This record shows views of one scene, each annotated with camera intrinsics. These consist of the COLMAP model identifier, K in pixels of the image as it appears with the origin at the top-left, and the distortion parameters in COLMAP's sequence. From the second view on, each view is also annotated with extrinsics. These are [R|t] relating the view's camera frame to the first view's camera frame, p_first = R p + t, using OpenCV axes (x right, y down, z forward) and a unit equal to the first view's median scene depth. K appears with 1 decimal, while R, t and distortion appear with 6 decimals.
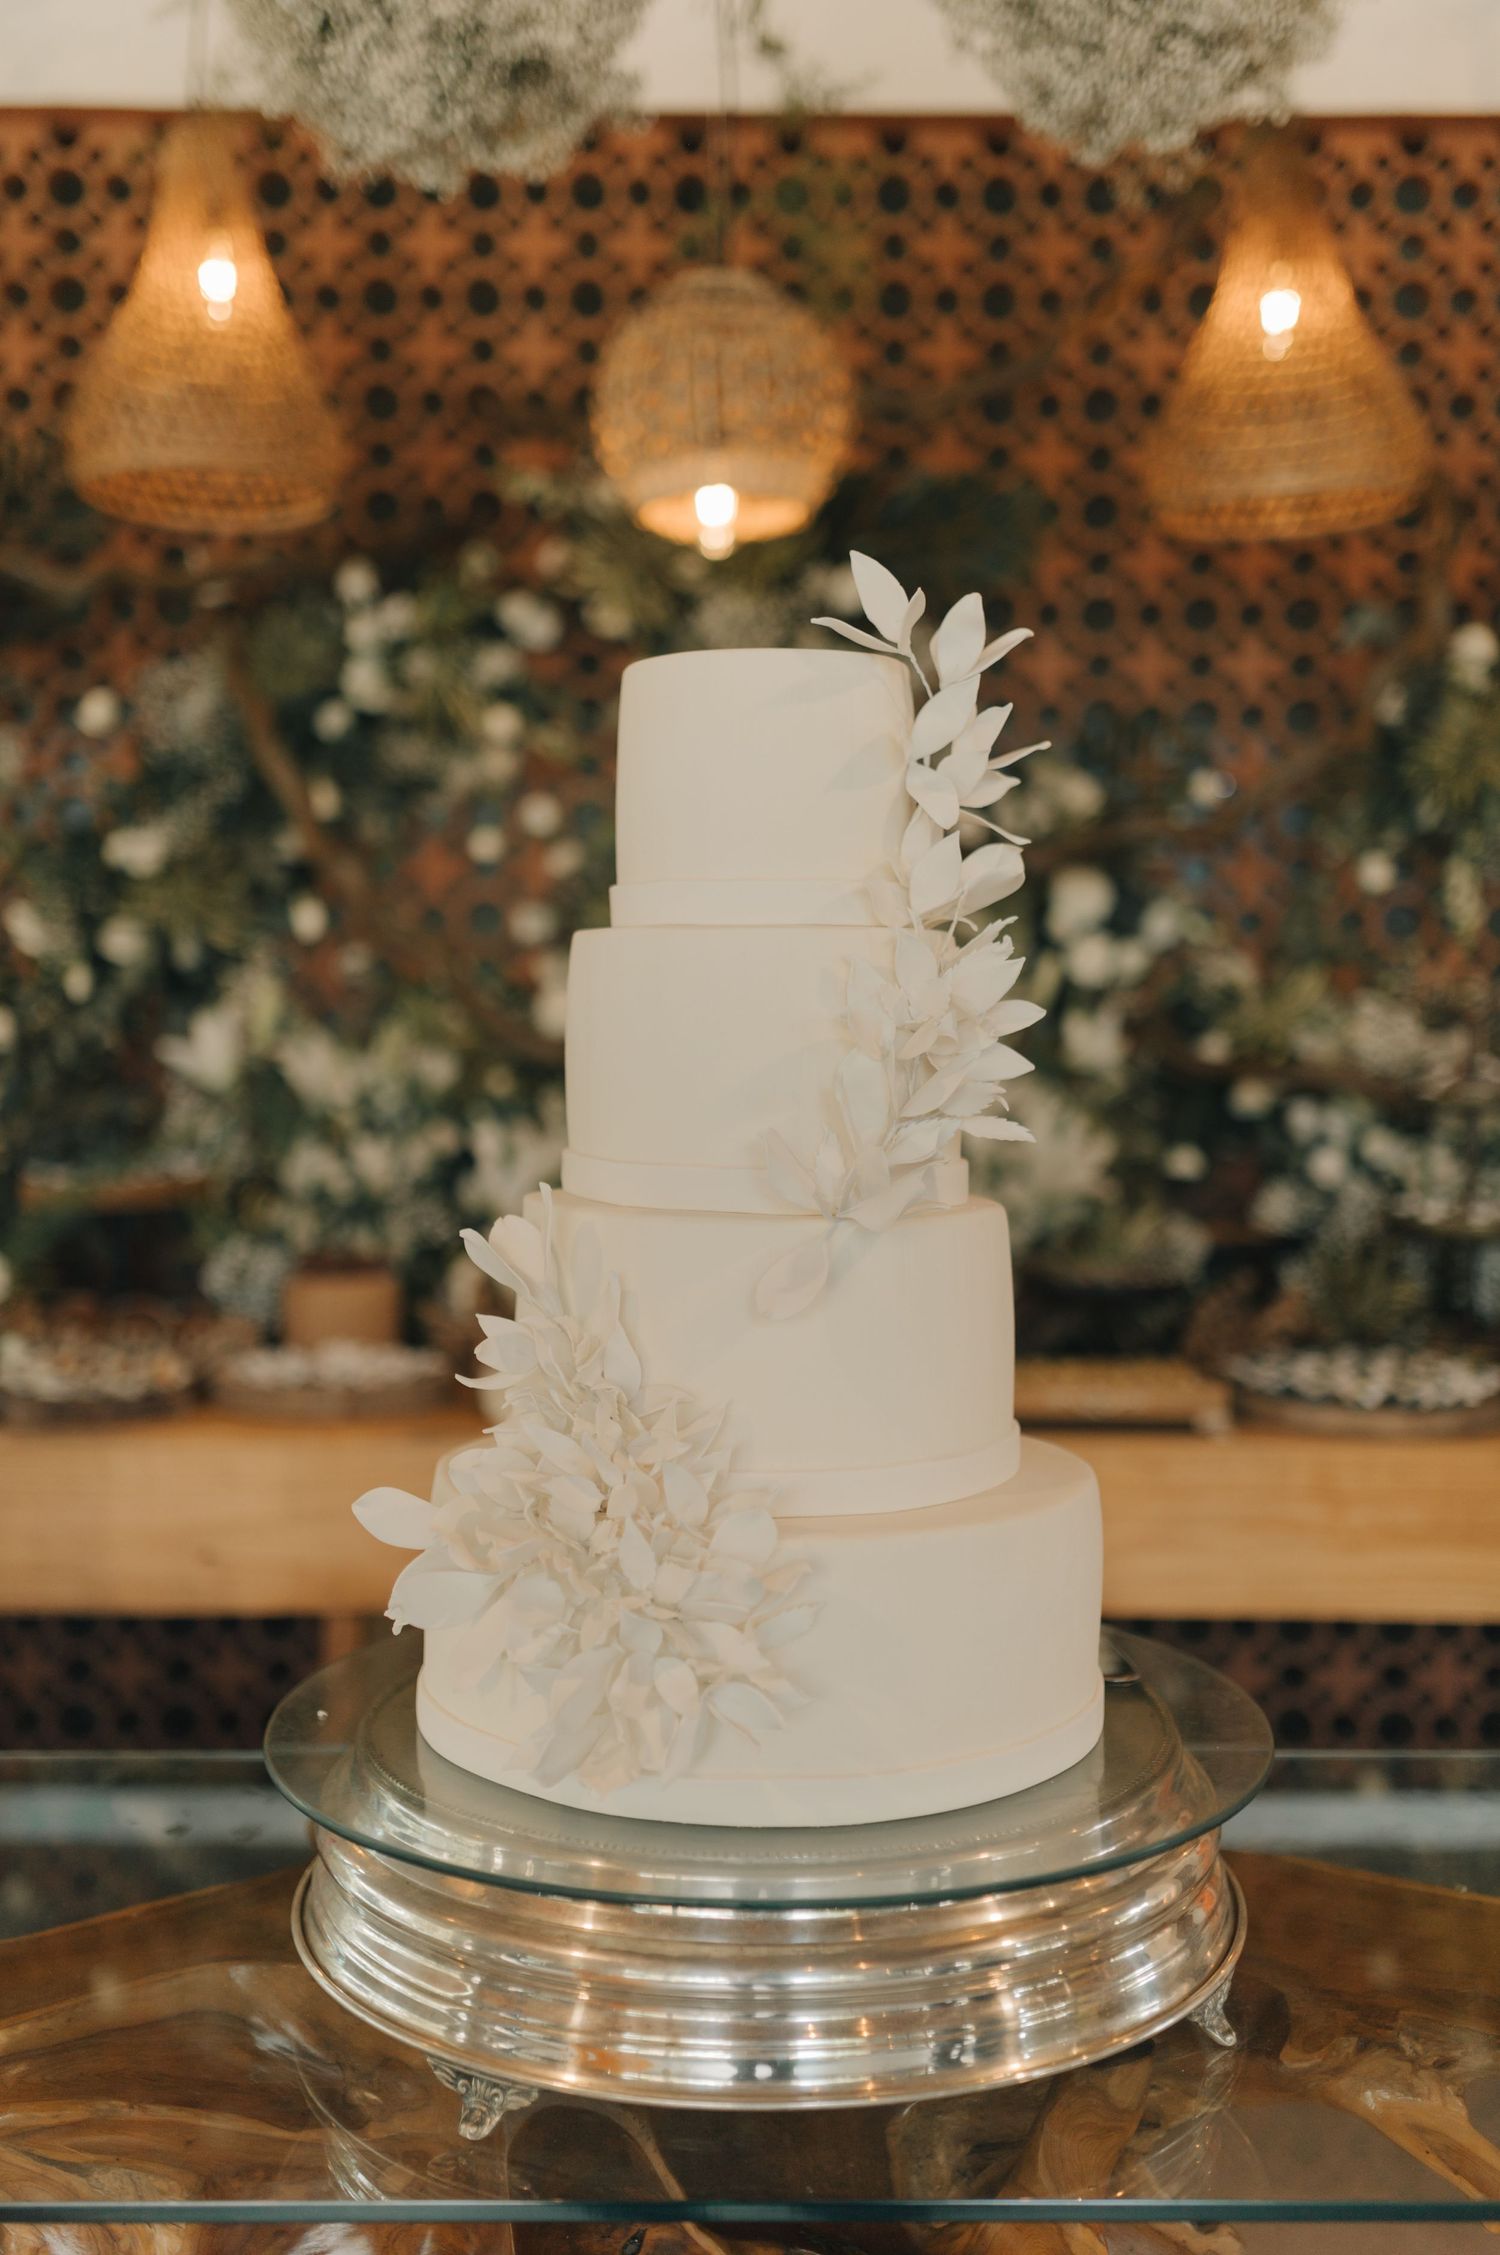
lens RADIAL K [[2256.6, 0, 753.9], [0, 2256.6, 1125.1], [0, 0, 1]] dist [-0.012427, 0.000000]
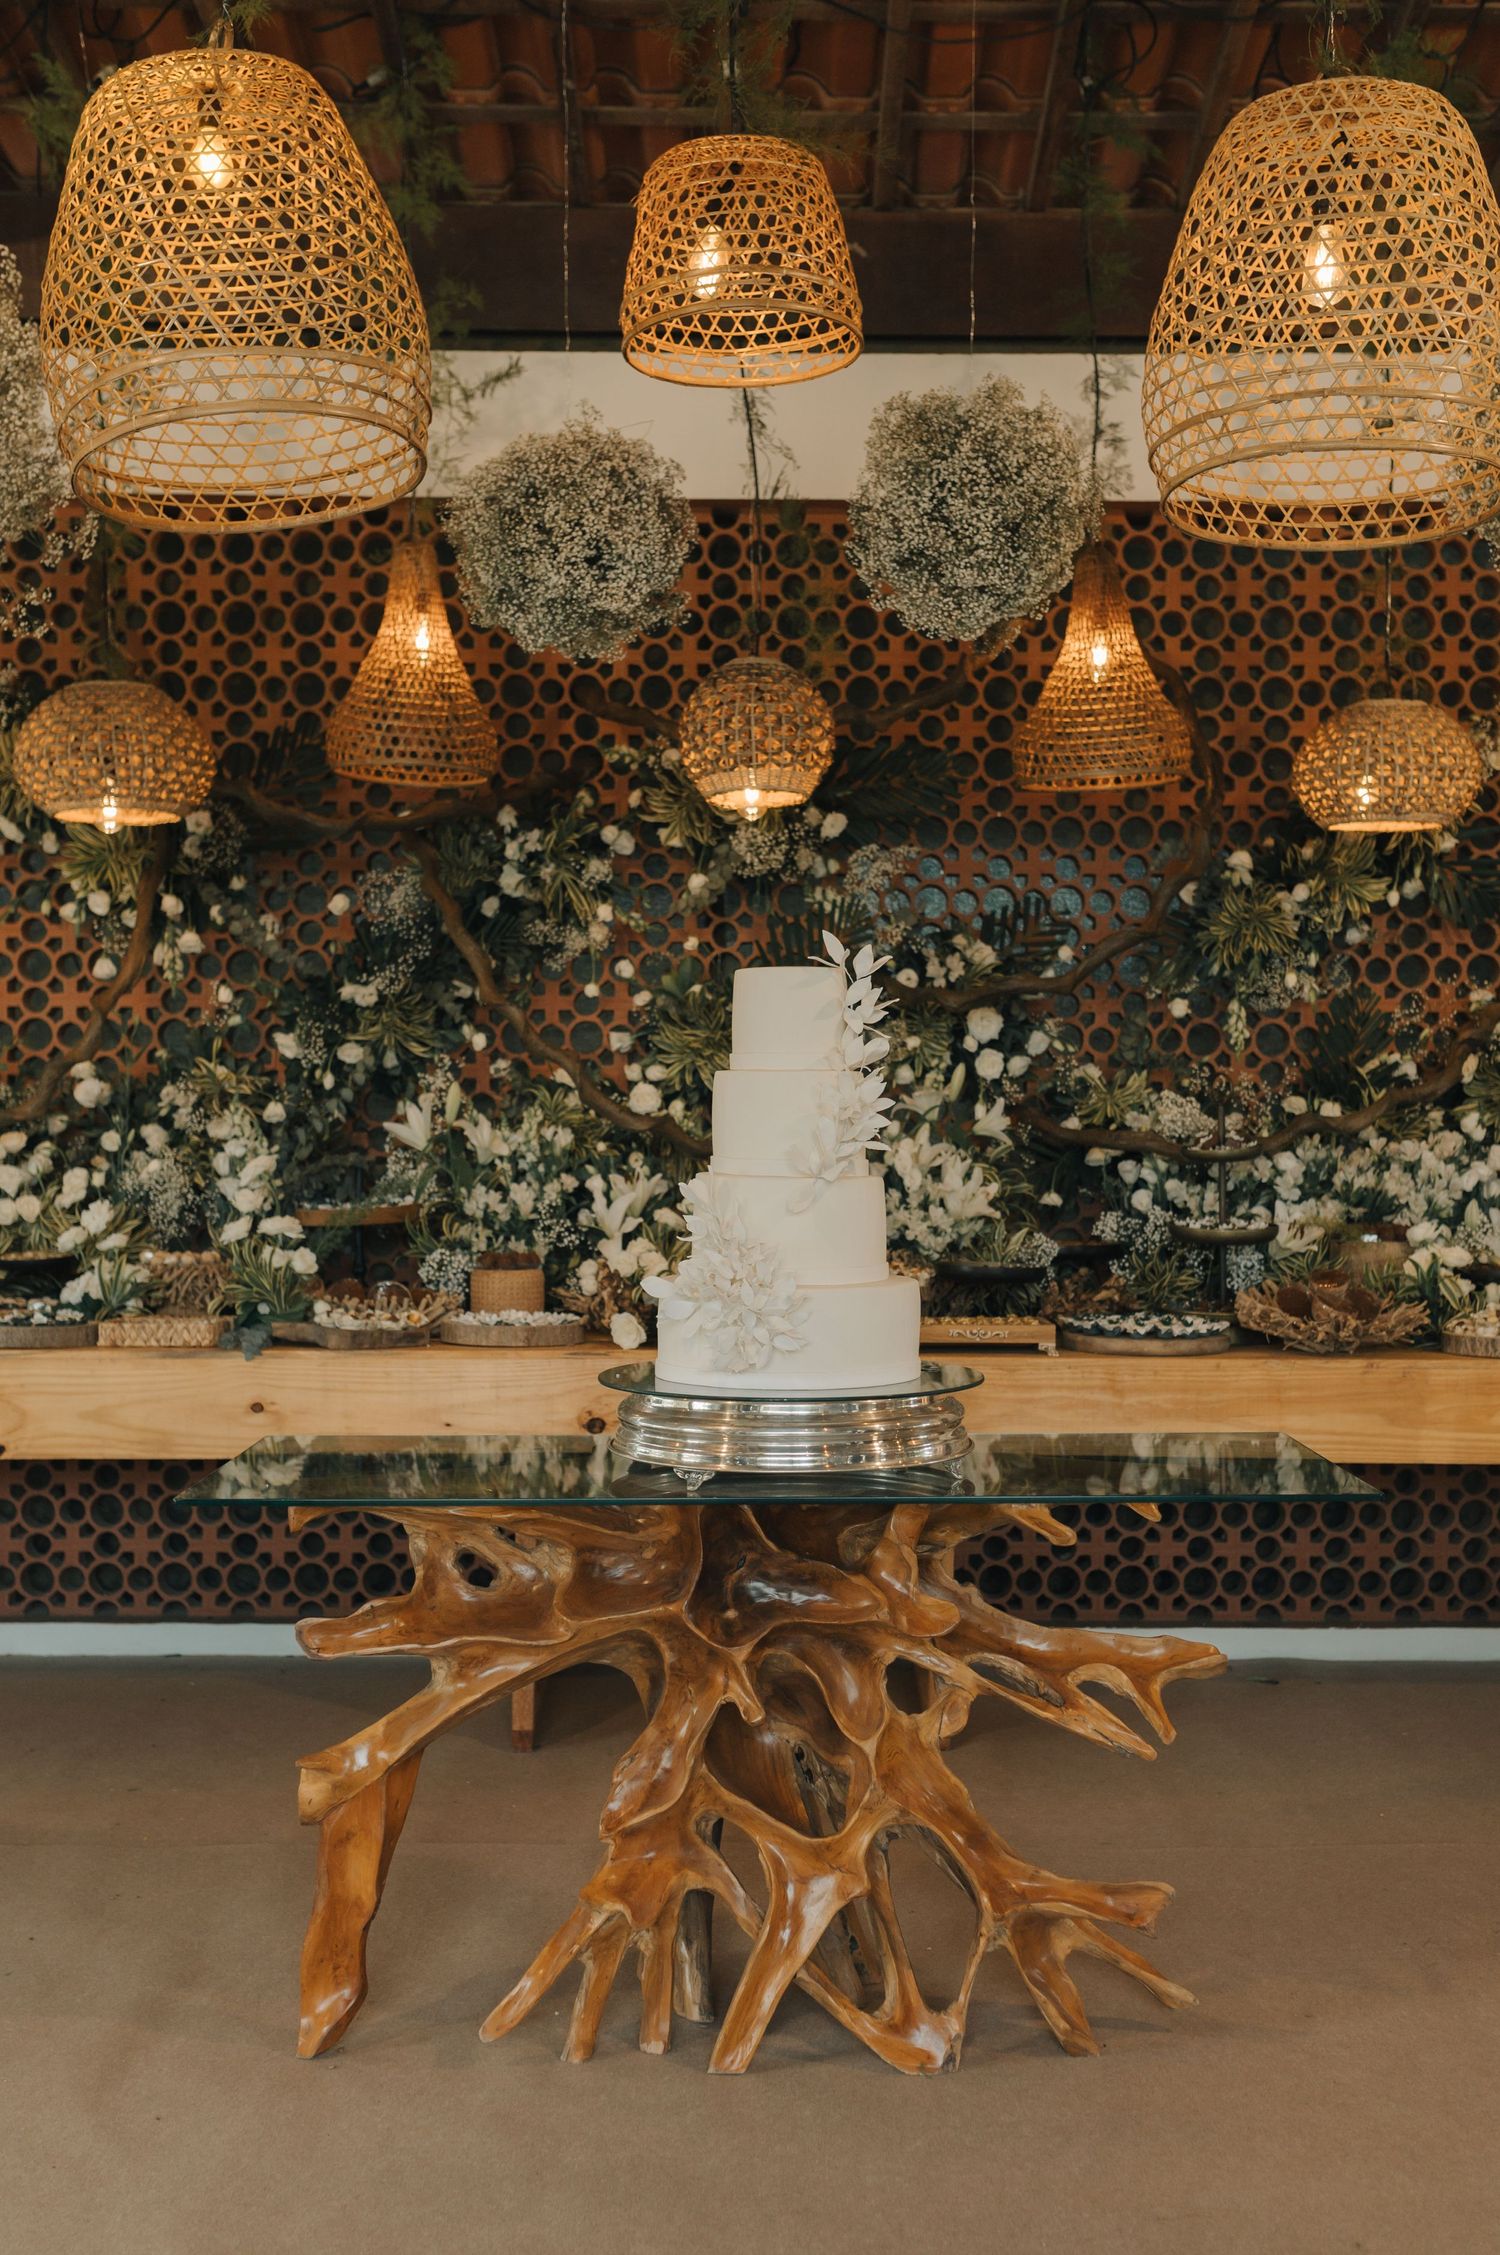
lens RADIAL K [[2256.6, 0, 748.4], [0, 2256.6, 1129.6], [0, 0, 1]] dist [-0.012427, 0.000000]
pose [[1.000000, -0.000150, 0.000281, -0.014634], [0.000160, 0.999361, -0.035739, 0.024939], [-0.000275, 0.035739, 0.999361, -0.537280]]
